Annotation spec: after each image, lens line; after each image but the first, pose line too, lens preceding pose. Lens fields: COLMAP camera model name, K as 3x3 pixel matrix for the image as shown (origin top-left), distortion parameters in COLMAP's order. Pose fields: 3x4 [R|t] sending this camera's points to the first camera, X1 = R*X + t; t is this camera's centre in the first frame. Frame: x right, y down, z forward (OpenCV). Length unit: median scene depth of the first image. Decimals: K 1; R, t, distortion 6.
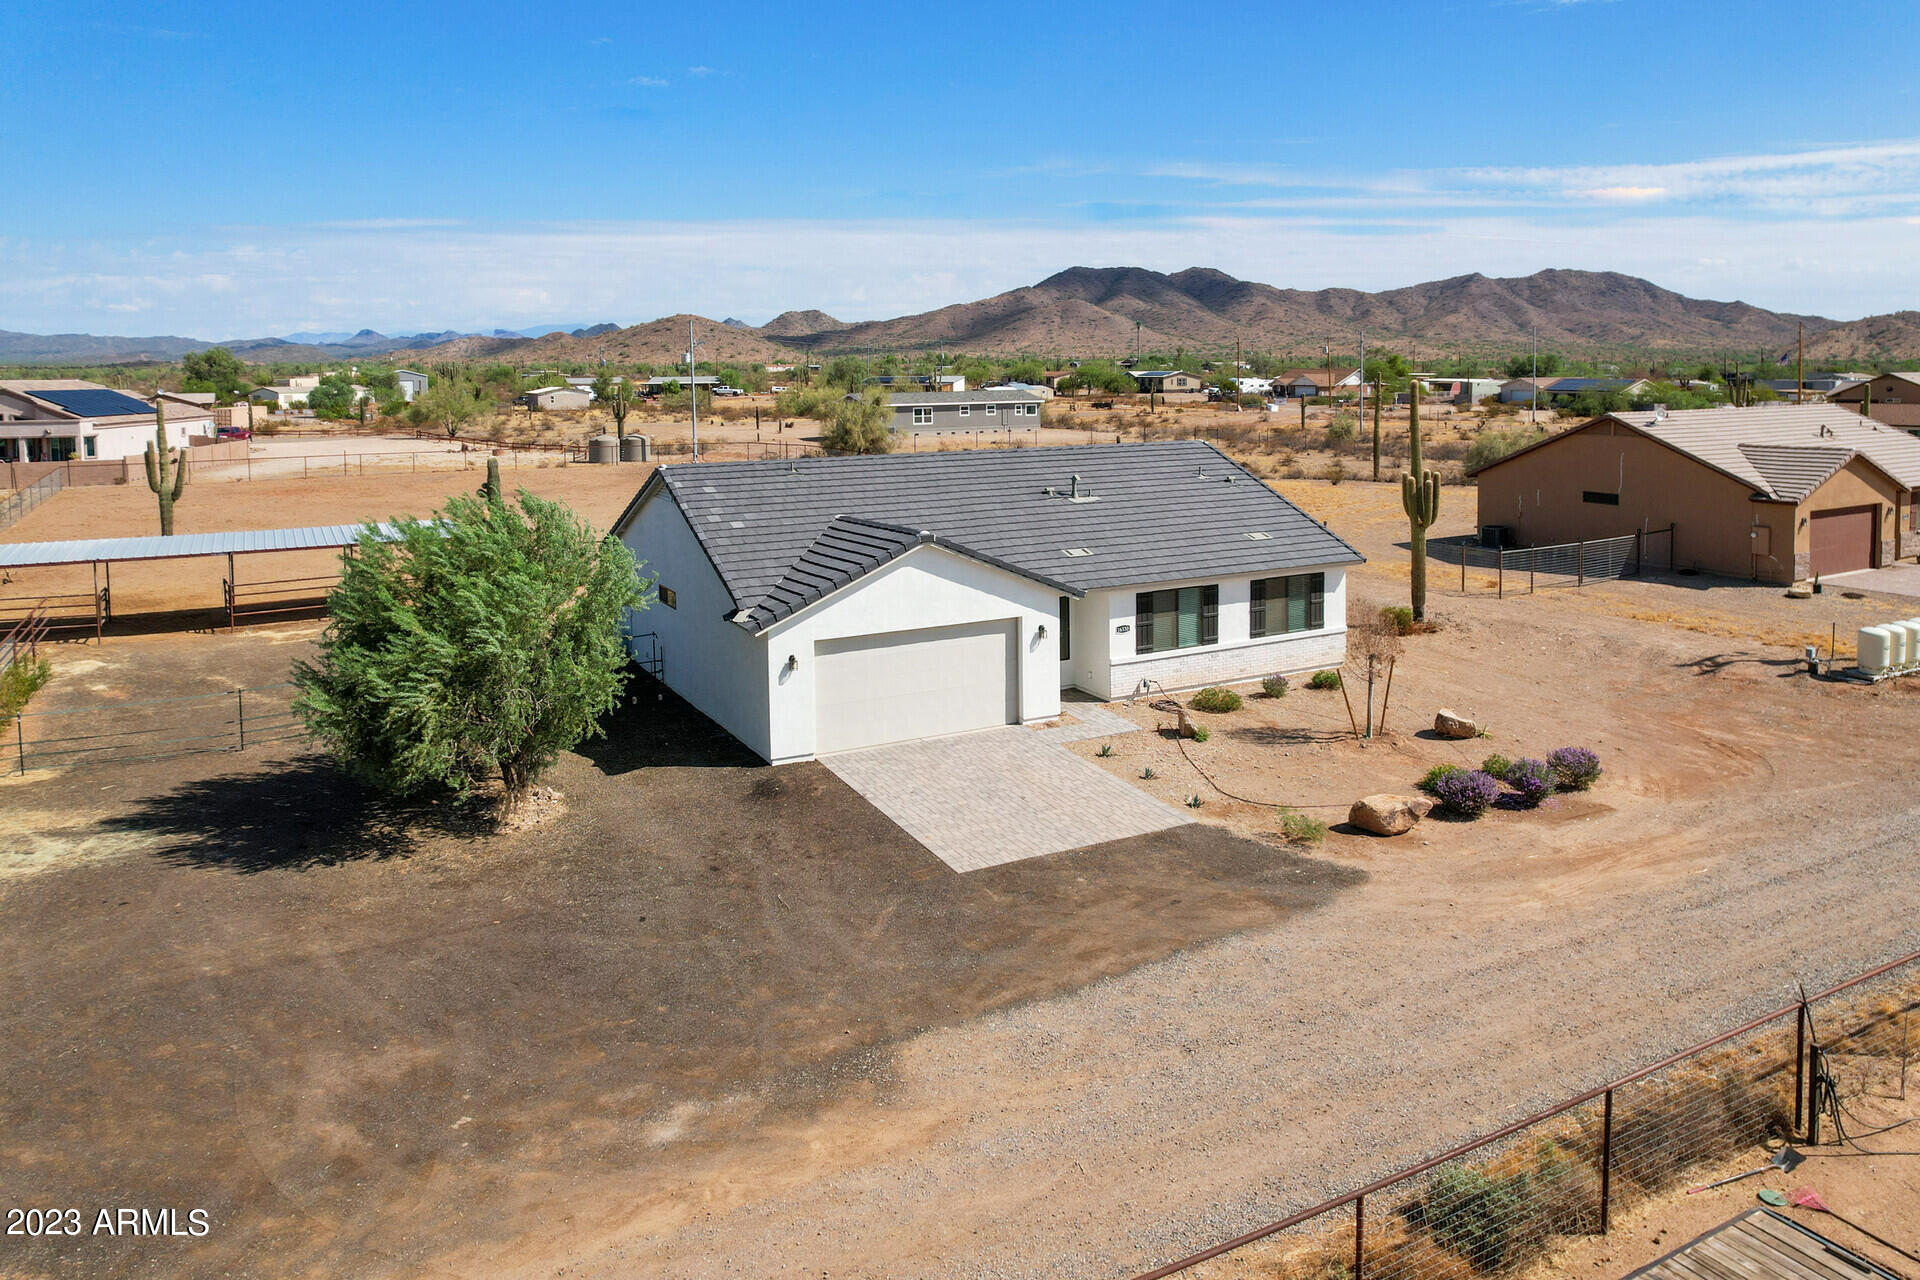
lens RADIAL K [[1358.0, 0, 940.0], [0, 1358.0, 639.1], [0, 0, 1]] dist [-0.063181, 0.056279]
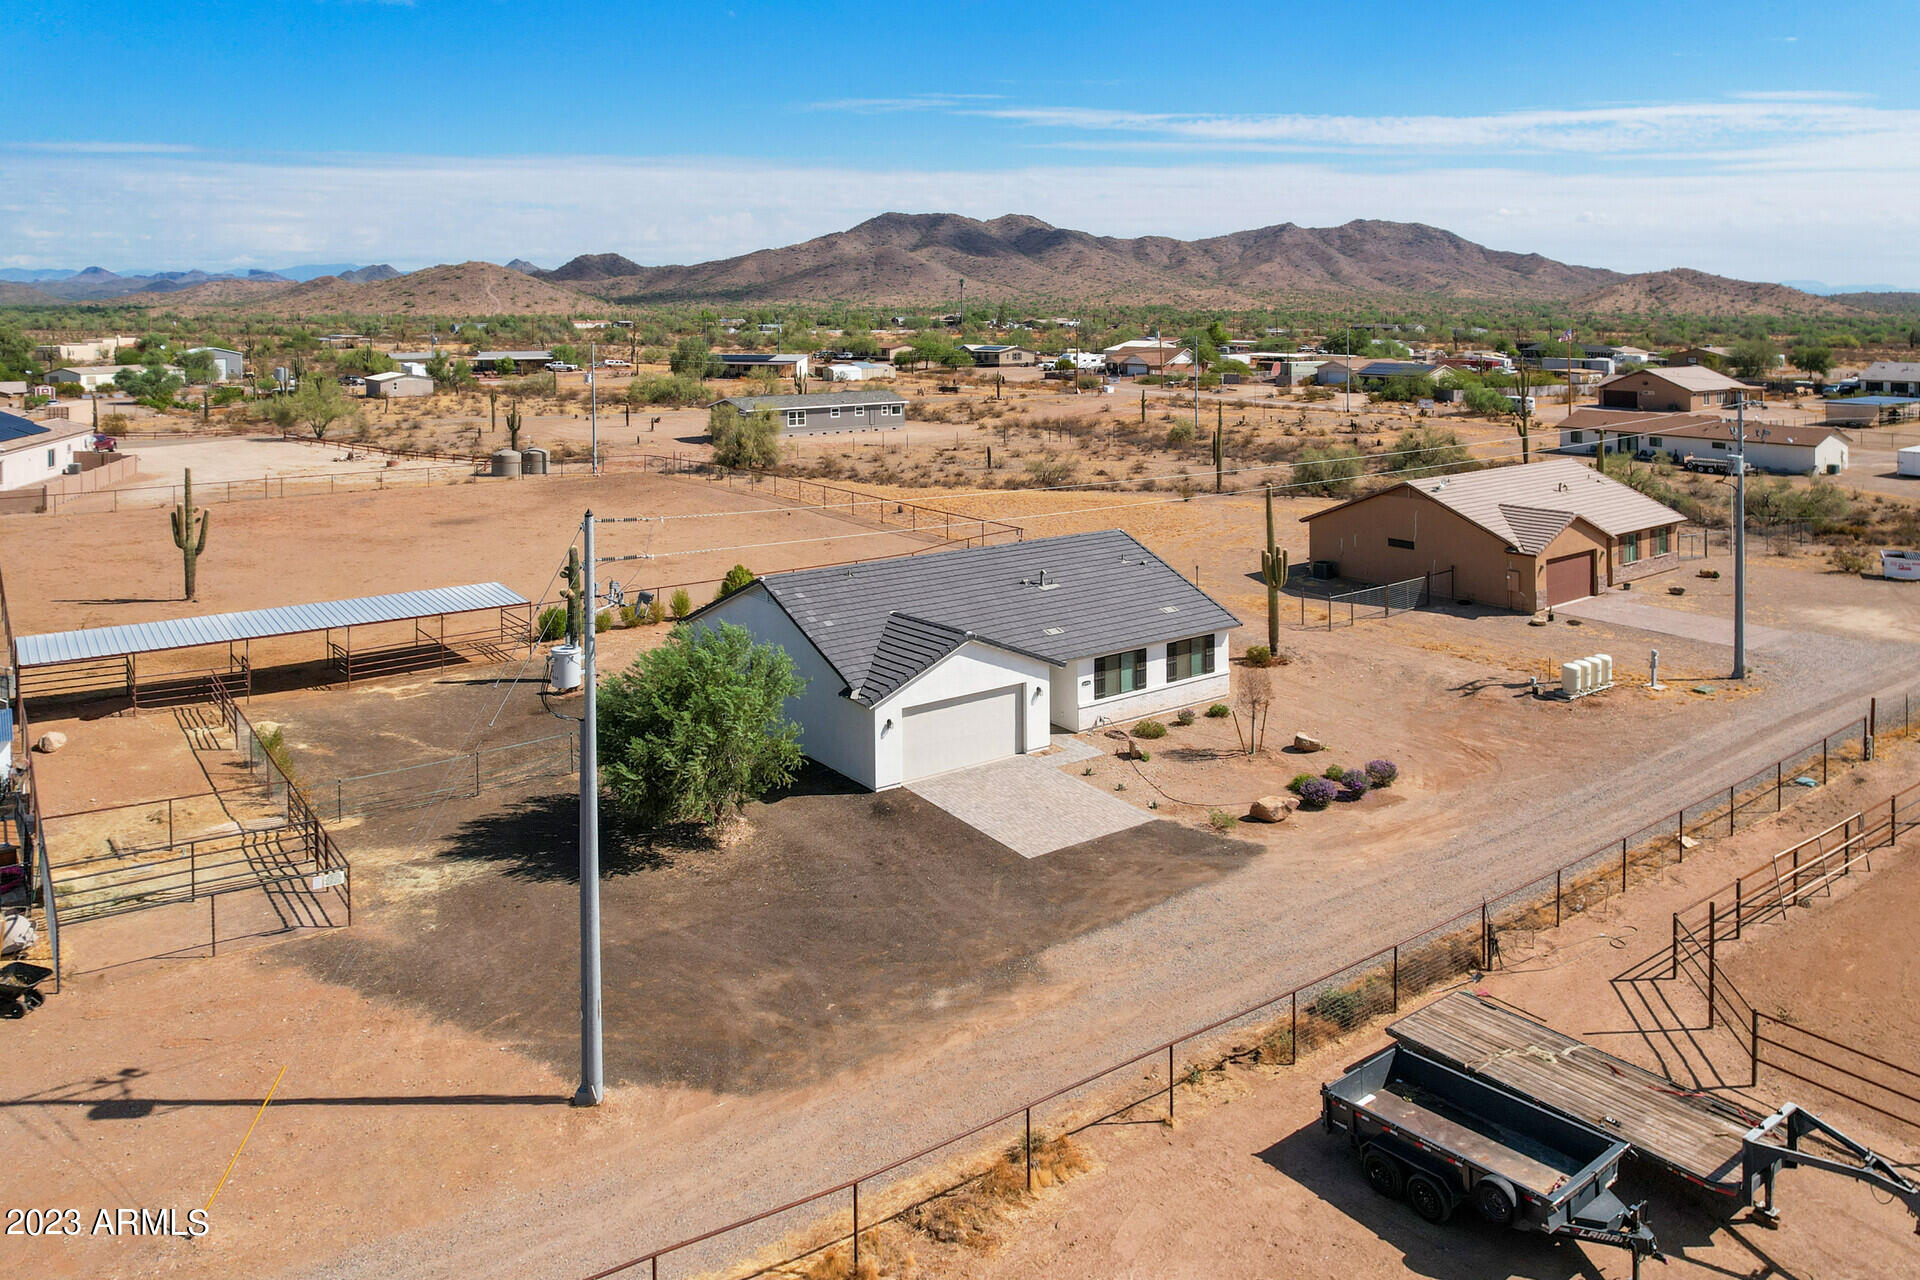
lens RADIAL K [[1440.5, 0, 942.5], [0, 1440.5, 637.9], [0, 0, 1]] dist [-0.035522, 0.012162]
pose [[0.989805, -0.029910, 0.139250, -0.245218], [0.025145, 0.999040, 0.035859, -0.122026], [-0.140189, -0.031992, 0.989608, -0.539301]]
